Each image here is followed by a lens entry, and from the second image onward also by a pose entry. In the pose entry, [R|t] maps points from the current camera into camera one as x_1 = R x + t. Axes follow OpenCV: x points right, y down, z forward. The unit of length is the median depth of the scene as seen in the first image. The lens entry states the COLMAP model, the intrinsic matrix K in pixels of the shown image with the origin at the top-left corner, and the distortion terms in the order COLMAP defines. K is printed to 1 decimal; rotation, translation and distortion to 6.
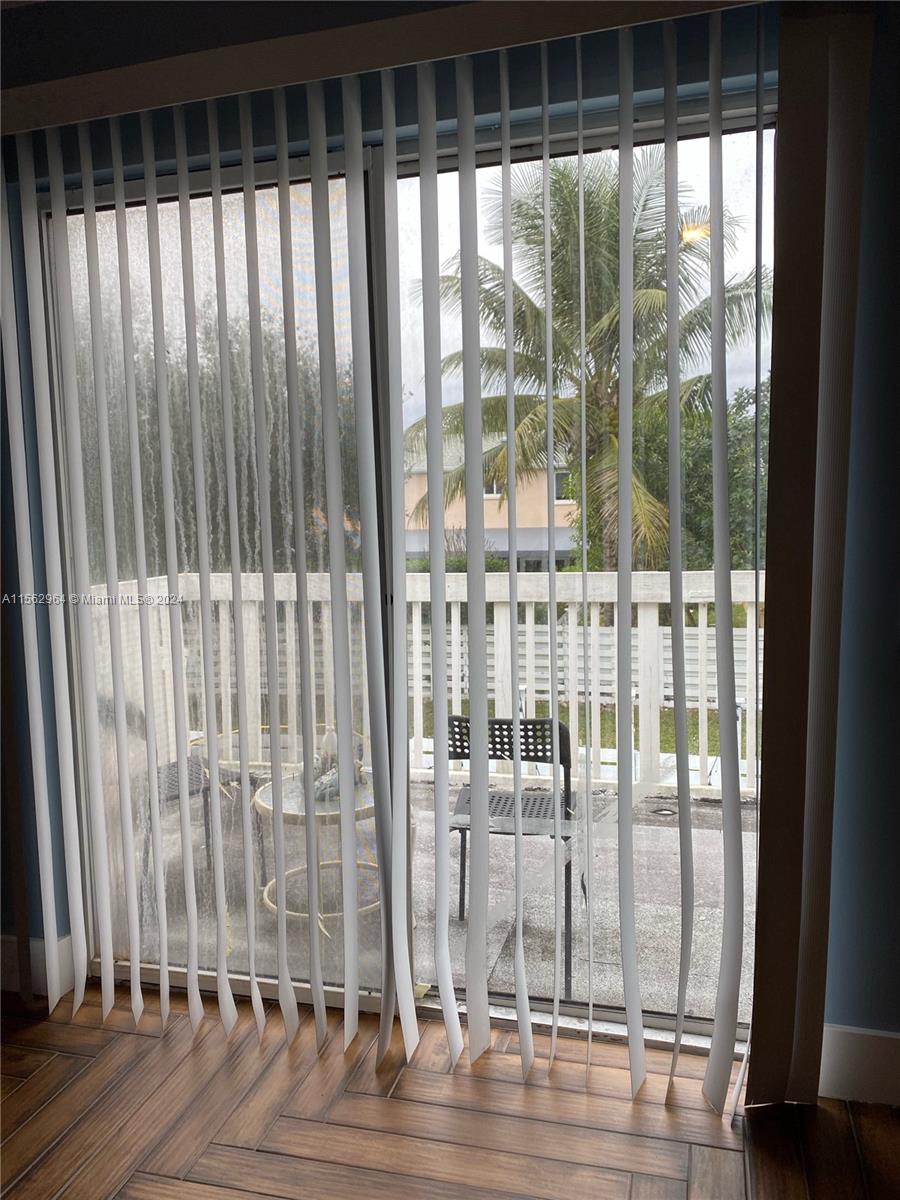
lens RADIAL K [[926.4, 0, 456.9], [0, 926.4, 598.9], [0, 0, 1]] dist [0.067134, -0.087540]
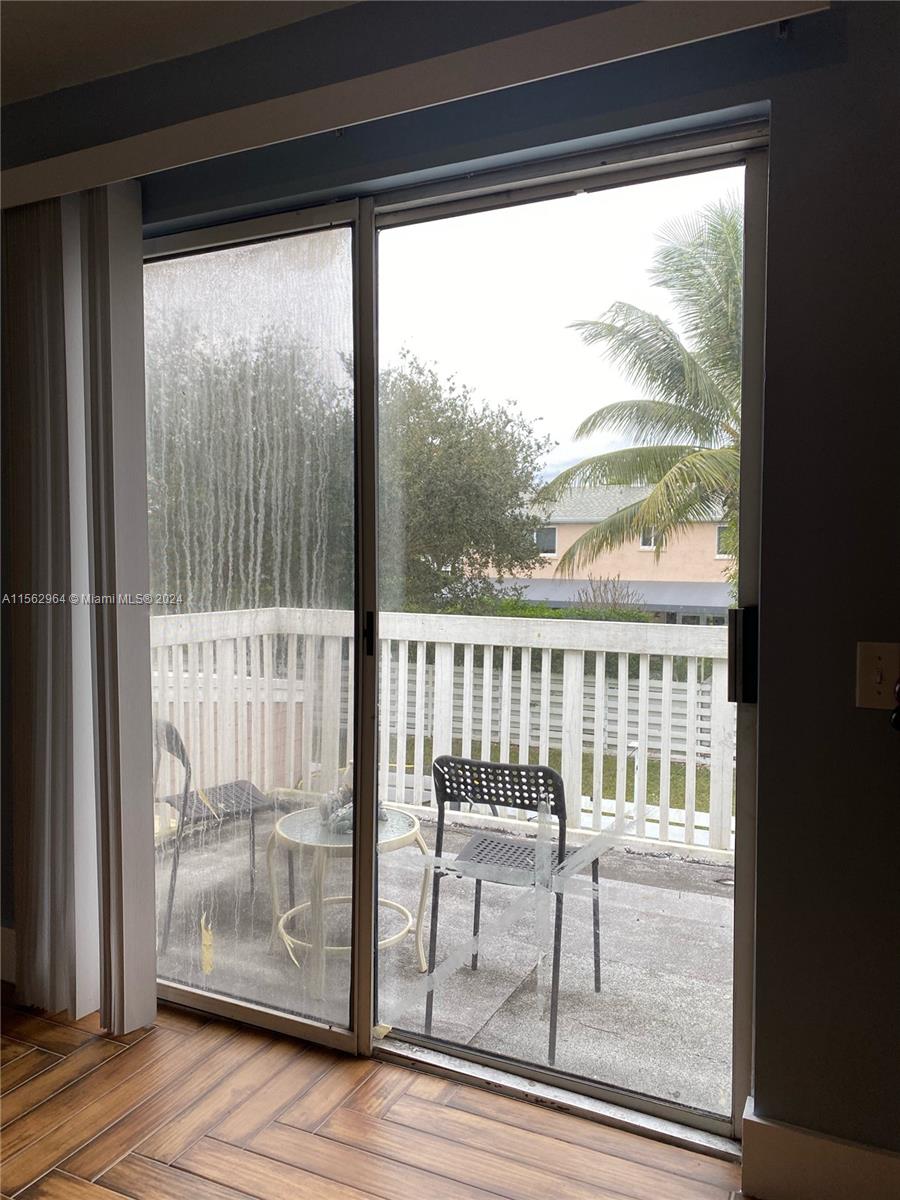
lens RADIAL K [[926.4, 0, 448.1], [0, 926.4, 601.5], [0, 0, 1]] dist [0.067134, -0.087540]
pose [[0.983467, 0.043947, -0.175673, 0.173410], [-0.052563, 0.997617, -0.044693, 0.005326], [0.173290, 0.053188, 0.983434, 0.014054]]
